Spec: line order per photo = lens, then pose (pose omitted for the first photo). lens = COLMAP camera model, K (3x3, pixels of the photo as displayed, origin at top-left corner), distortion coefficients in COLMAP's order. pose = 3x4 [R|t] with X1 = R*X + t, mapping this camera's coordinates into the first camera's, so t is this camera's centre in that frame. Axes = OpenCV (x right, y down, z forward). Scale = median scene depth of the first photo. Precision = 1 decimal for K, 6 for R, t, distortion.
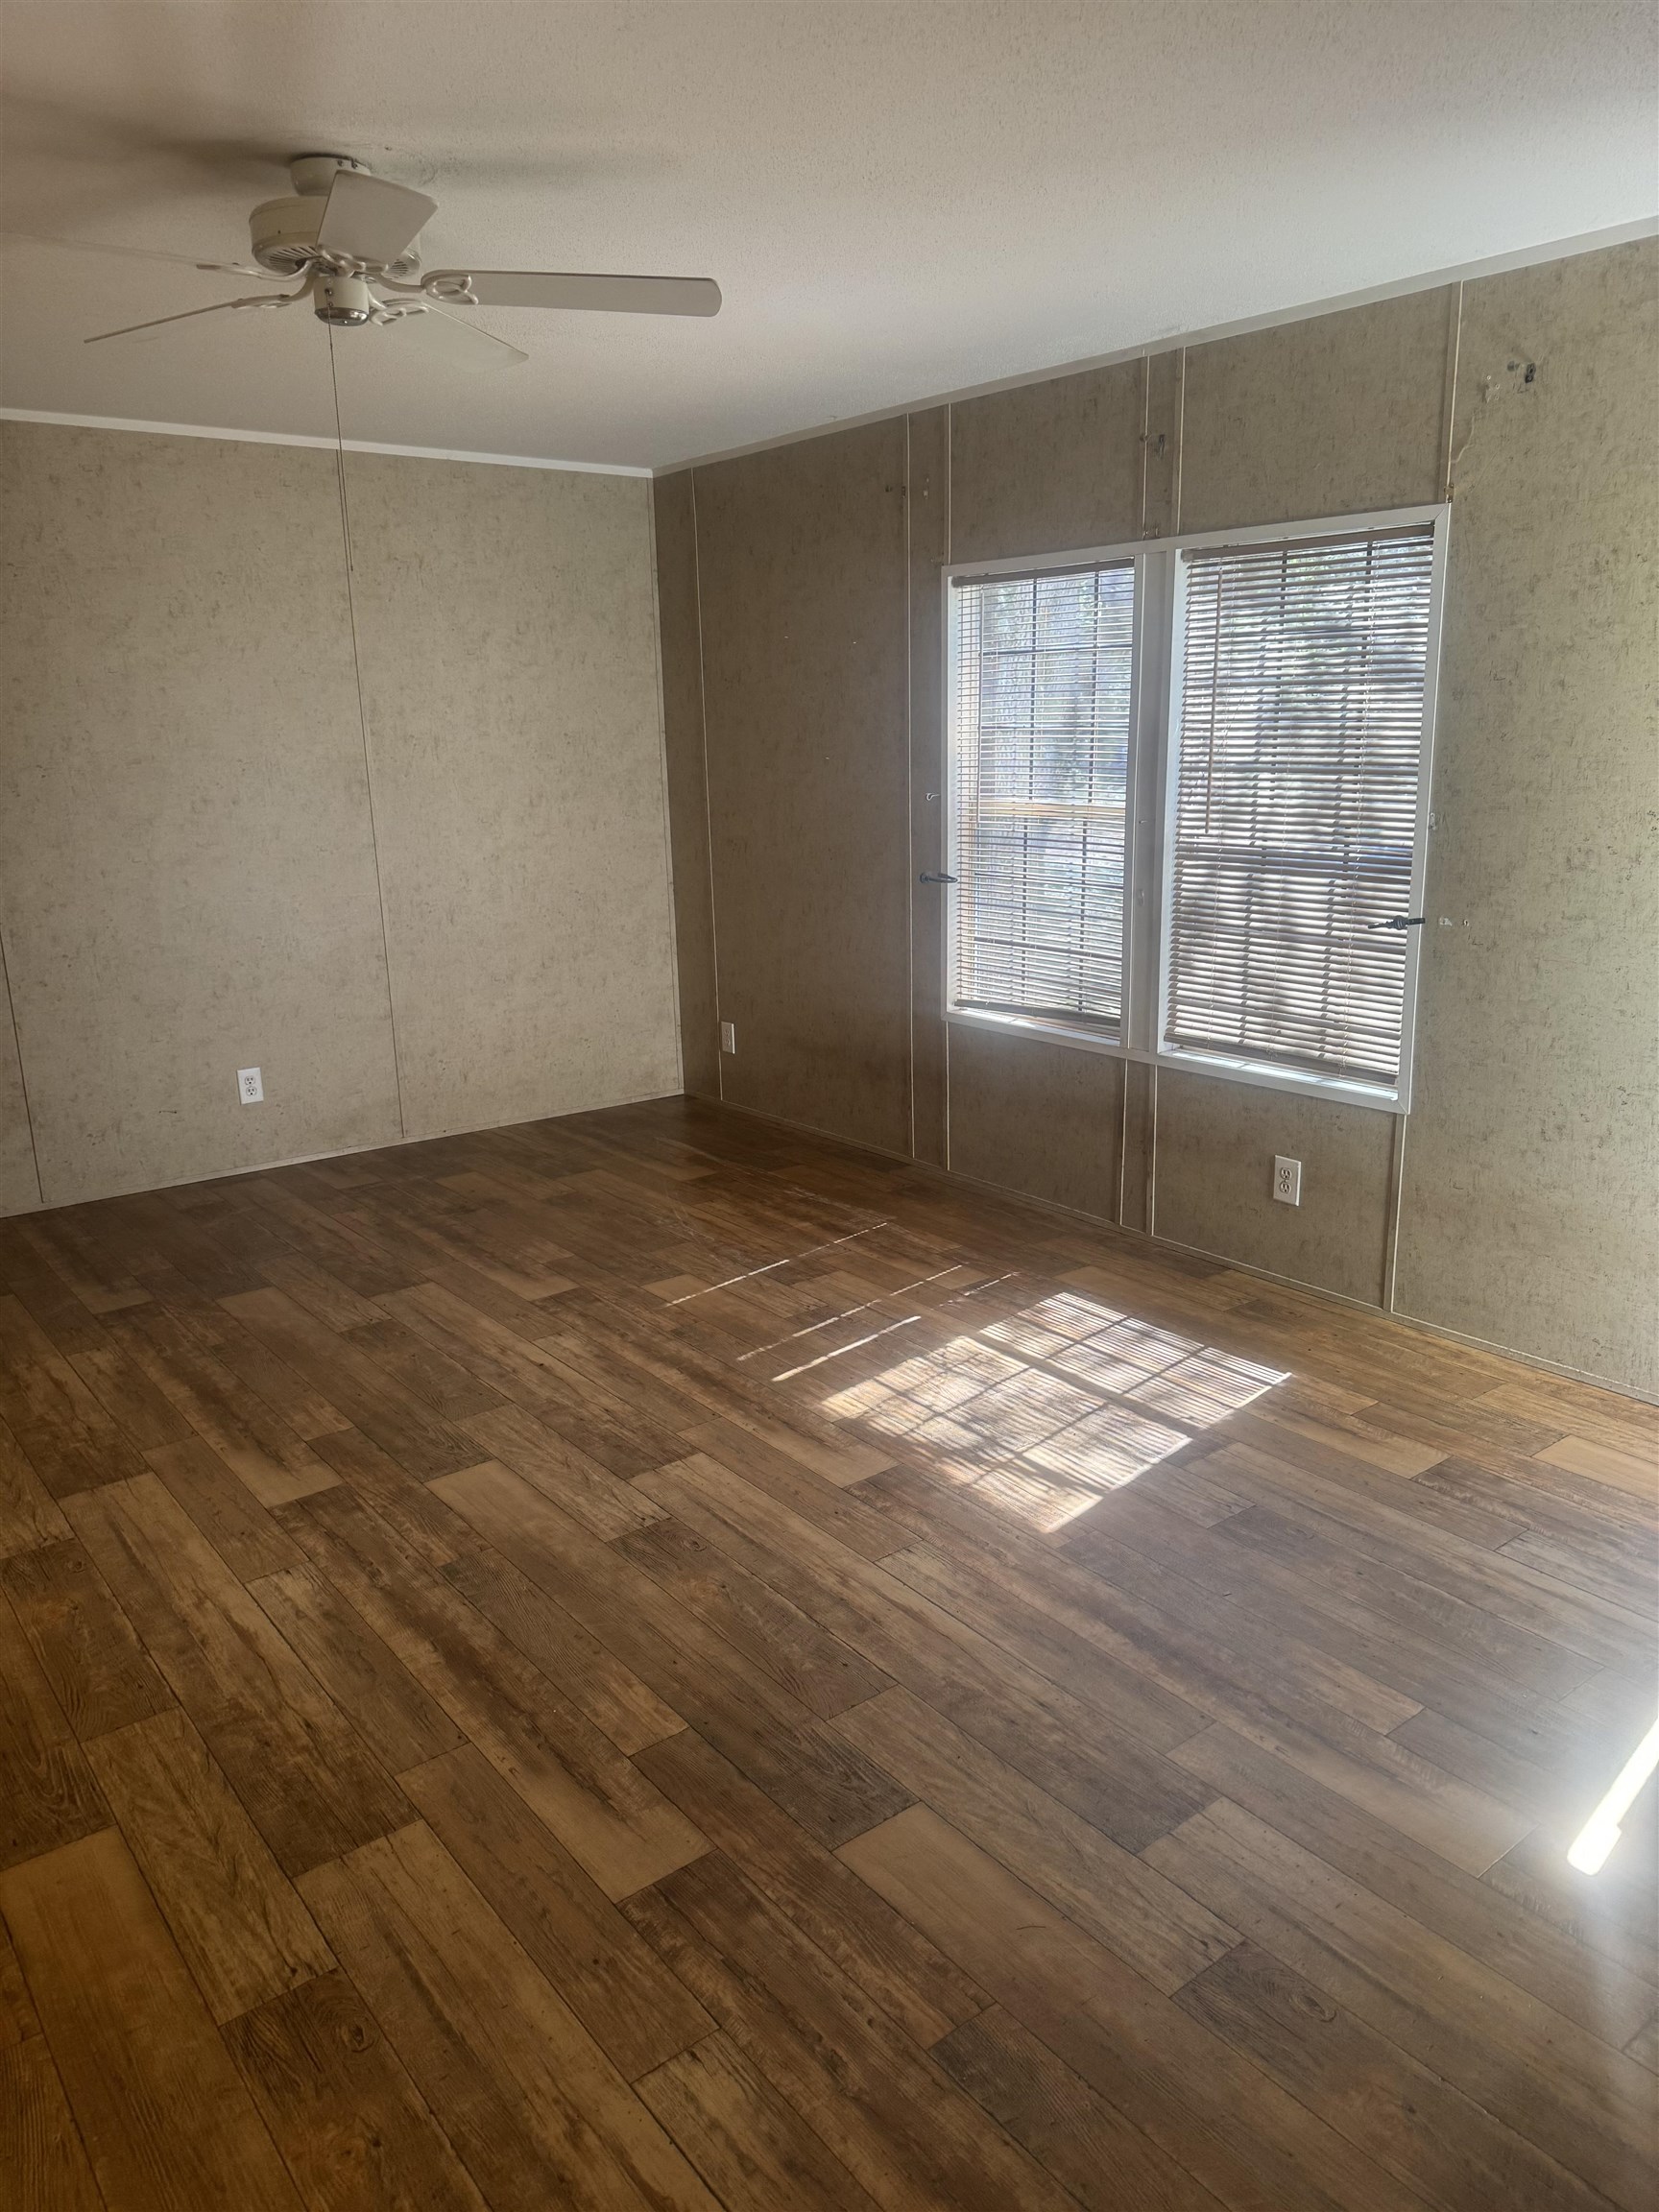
lens RADIAL K [[1572.5, 0, 832.8], [0, 1572.5, 1248.5], [0, 0, 1]] dist [0.002165, 0.001799]
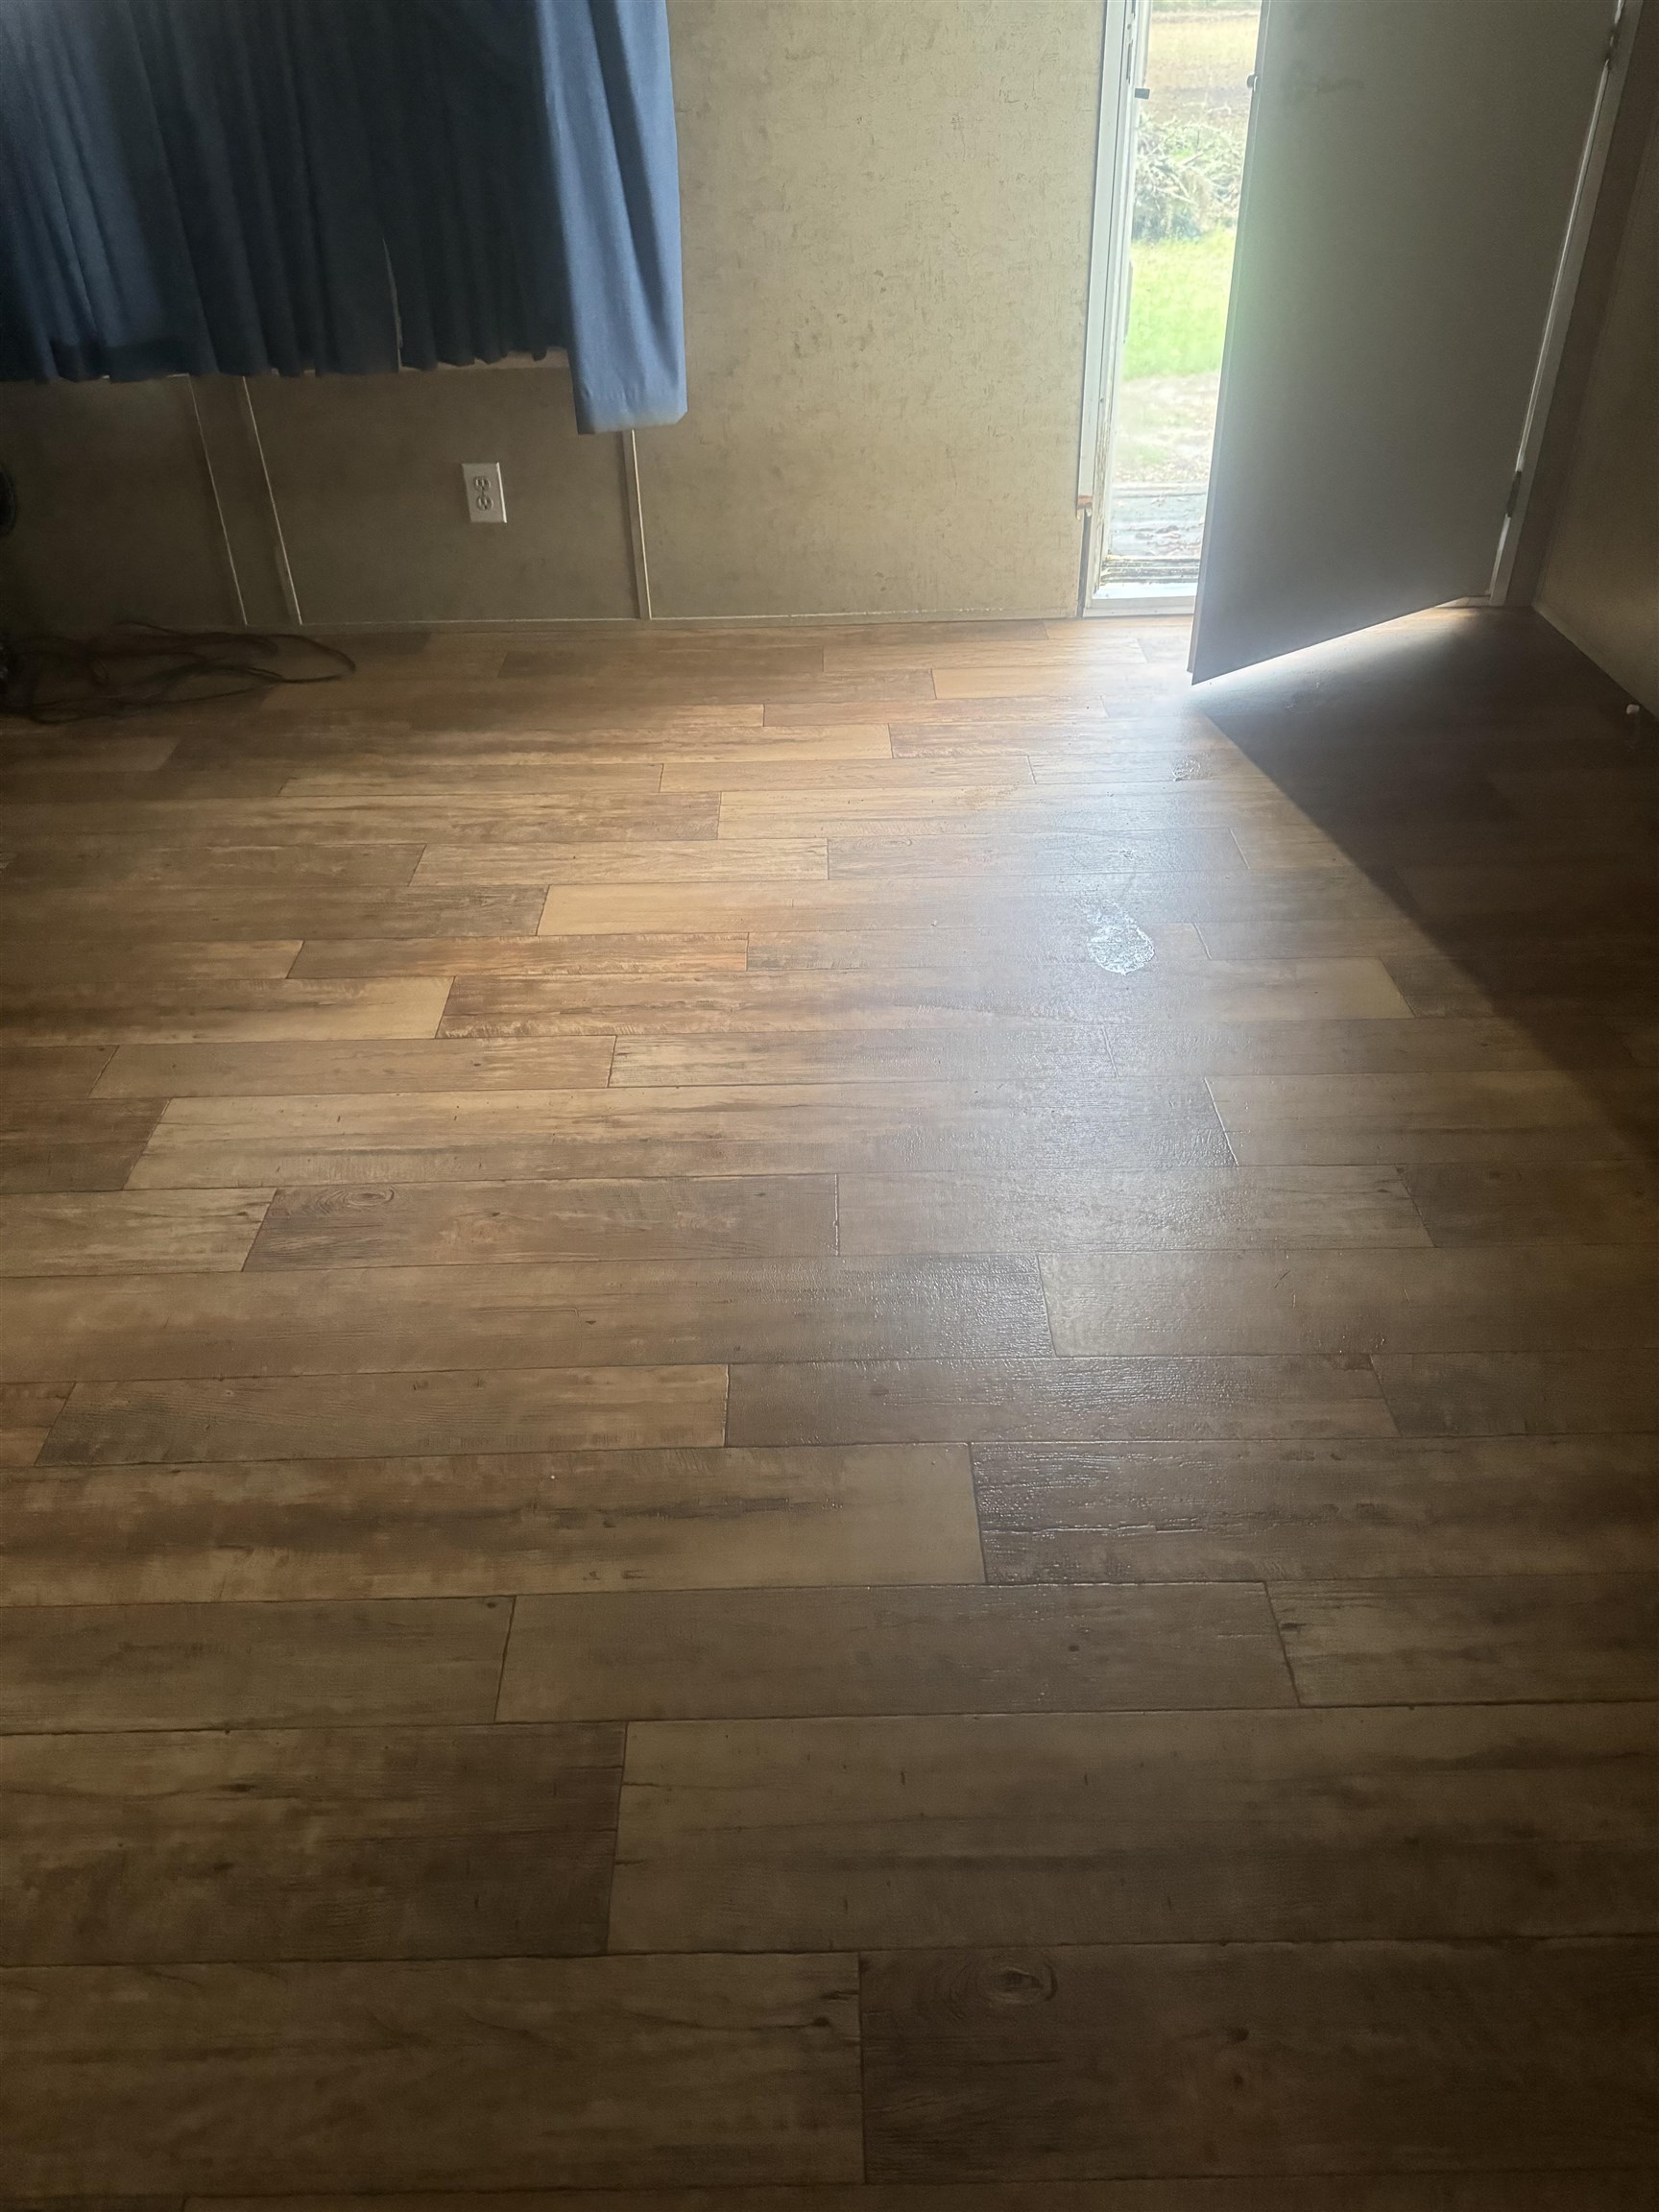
lens RADIAL K [[1572.5, 0, 835.1], [0, 1572.5, 1140.5], [0, 0, 1]] dist [0.002165, 0.001799]
pose [[0.592220, -0.478974, 0.647966, -0.490237], [0.271703, 0.875758, 0.399030, -0.045050], [-0.758586, -0.060259, 0.648780, 0.564623]]
